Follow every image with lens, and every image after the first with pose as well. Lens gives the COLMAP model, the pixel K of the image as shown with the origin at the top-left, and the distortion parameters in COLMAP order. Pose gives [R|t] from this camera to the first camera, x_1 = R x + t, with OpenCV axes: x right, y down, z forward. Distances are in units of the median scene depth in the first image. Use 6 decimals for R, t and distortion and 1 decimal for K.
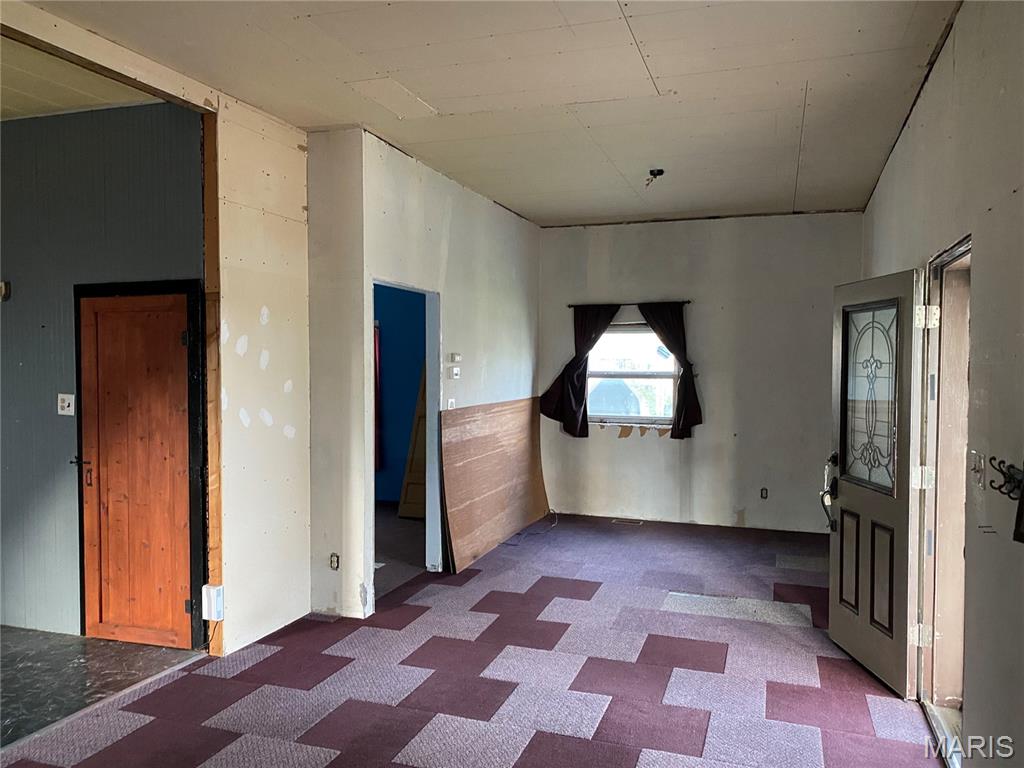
lens RADIAL K [[785.4, 0, 511.7], [0, 785.4, 381.8], [0, 0, 1]] dist [0.046168, -0.054399]
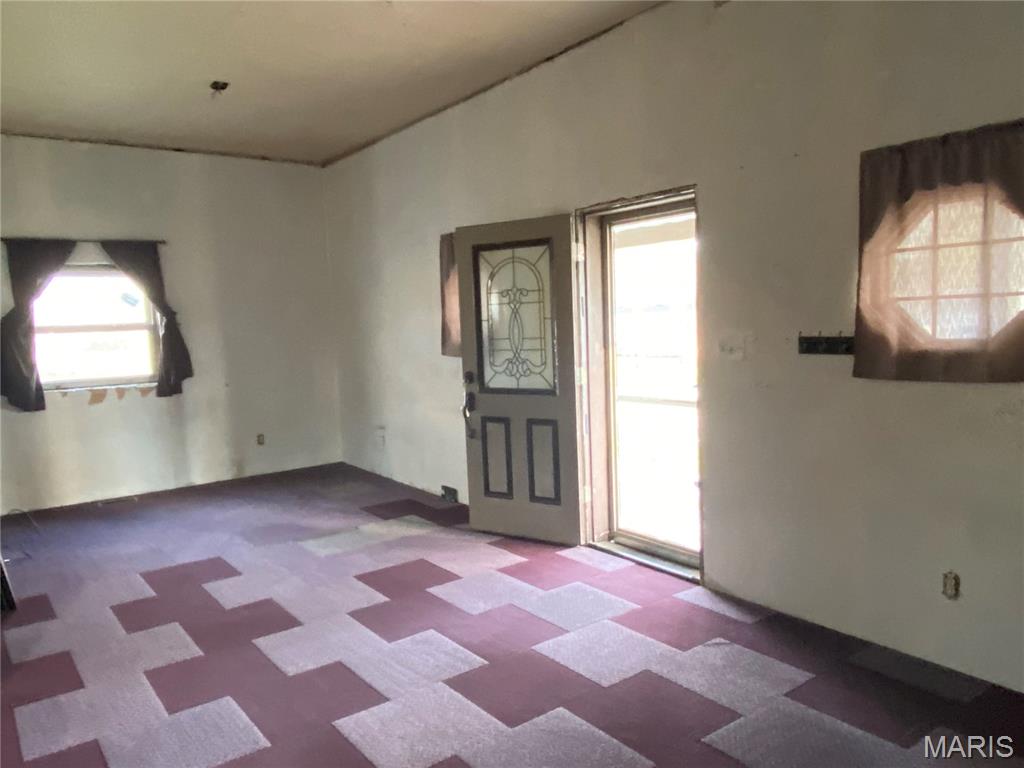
lens RADIAL K [[741.7, 0, 514.7], [0, 741.7, 392.9], [0, 0, 1]] dist [0.021623, -0.020972]
pose [[0.551029, -0.112649, 0.826848, -0.418539], [0.061493, 0.993634, 0.094392, 0.019434], [-0.832217, -0.001167, 0.554448, 0.308869]]
